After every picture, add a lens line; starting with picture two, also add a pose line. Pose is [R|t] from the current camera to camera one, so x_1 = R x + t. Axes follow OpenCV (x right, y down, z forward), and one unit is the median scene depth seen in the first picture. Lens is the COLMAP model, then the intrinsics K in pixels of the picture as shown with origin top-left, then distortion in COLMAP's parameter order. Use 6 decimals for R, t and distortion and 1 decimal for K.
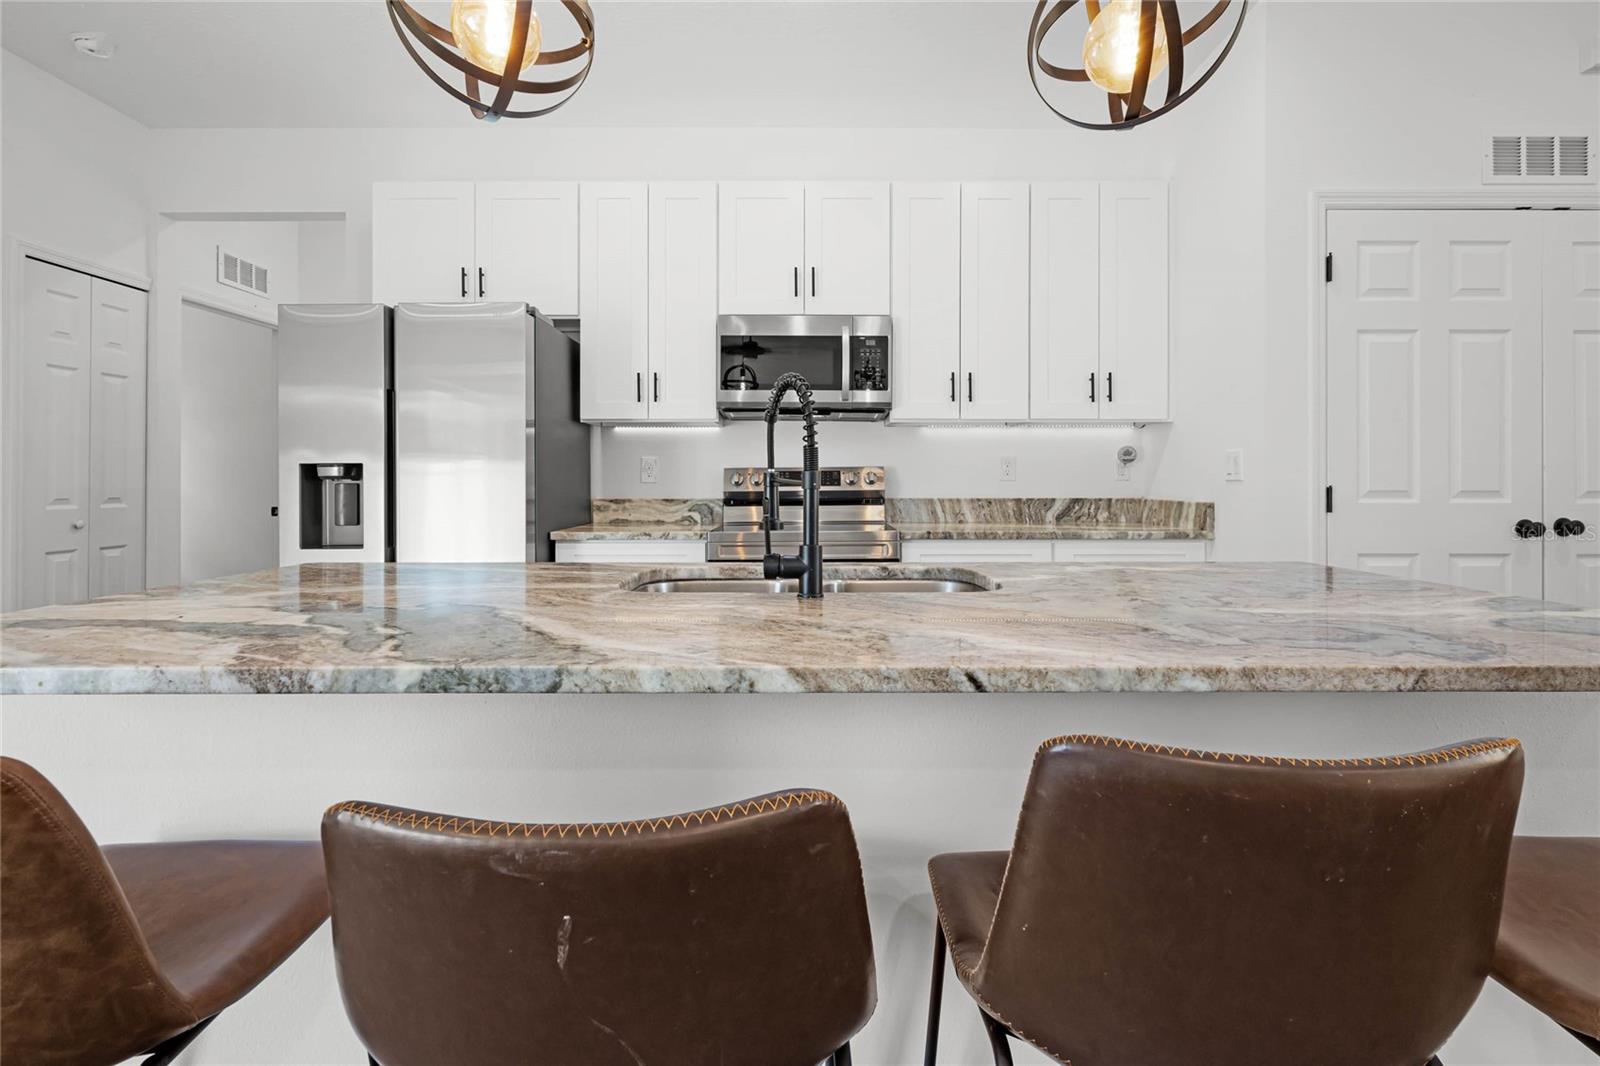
lens RADIAL K [[741.7, 0, 794.2], [0, 741.7, 483.6], [0, 0, 1]] dist [0.000871, 0.000099]
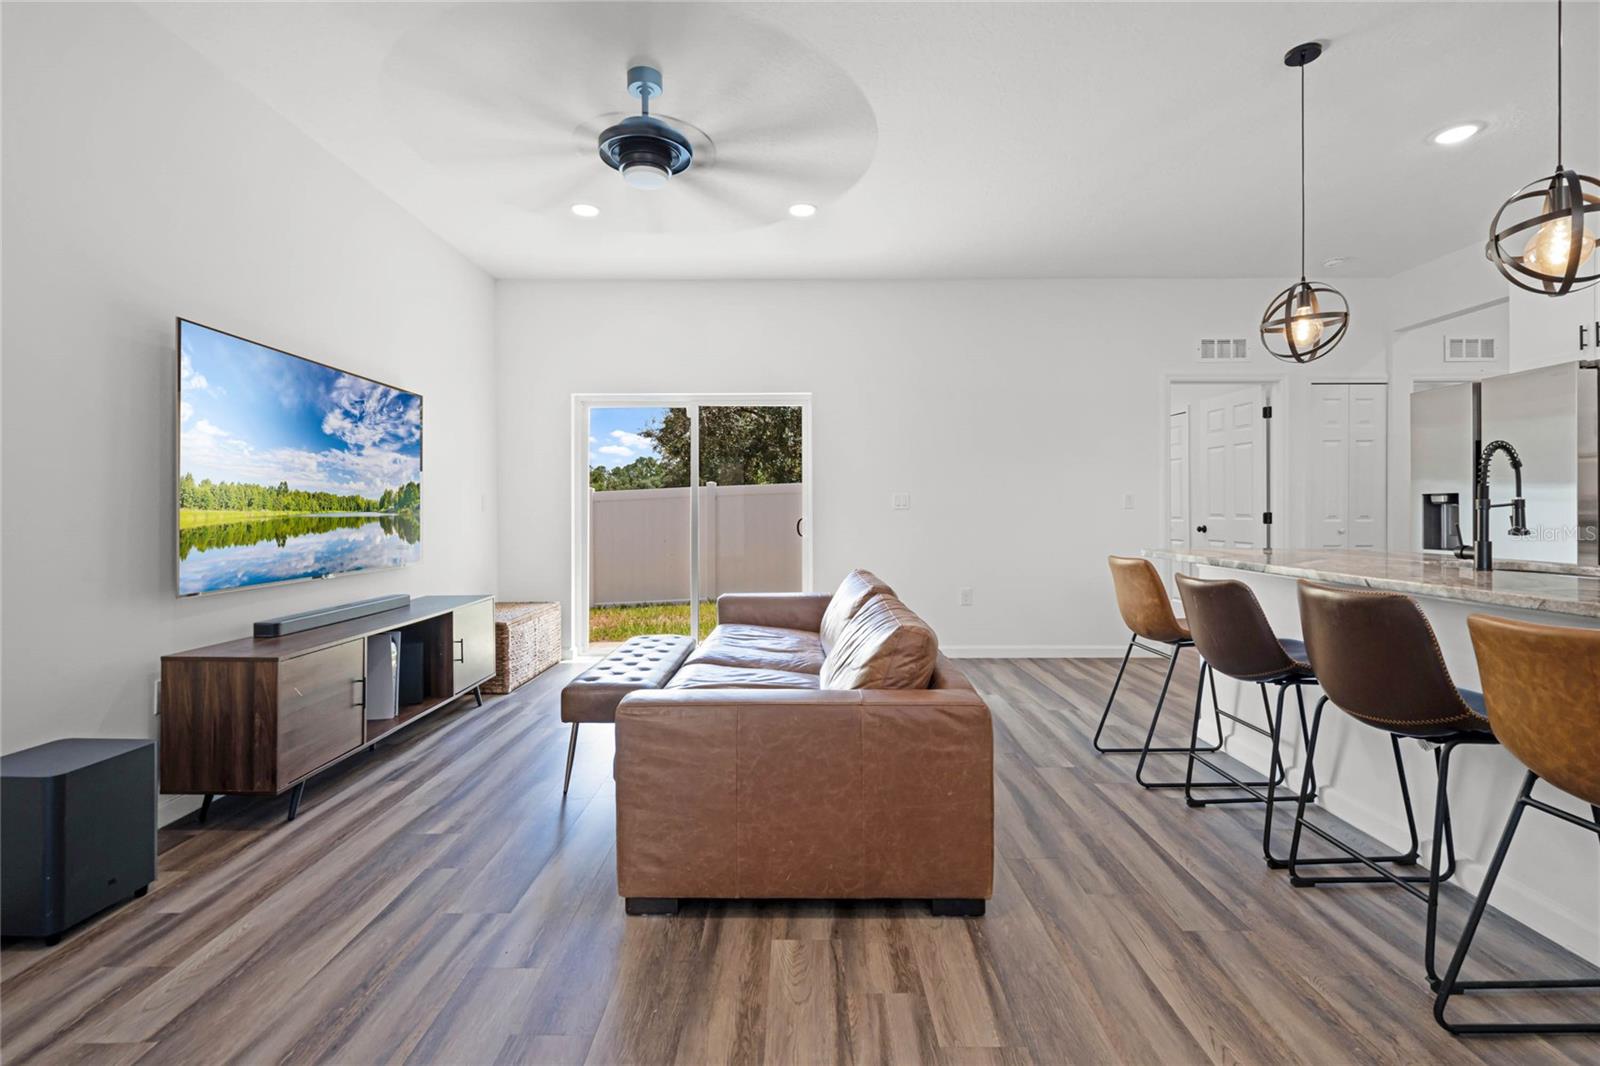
lens RADIAL K [[735.5, 0, 806.4], [0, 735.5, 514.3], [0, 0, 1]] dist [0.000502, -0.000038]
pose [[0.011782, 0.008079, -0.999898, 0.661672], [0.000623, 0.999967, 0.008087, 0.001518], [0.999930, -0.000718, 0.011776, -0.234624]]
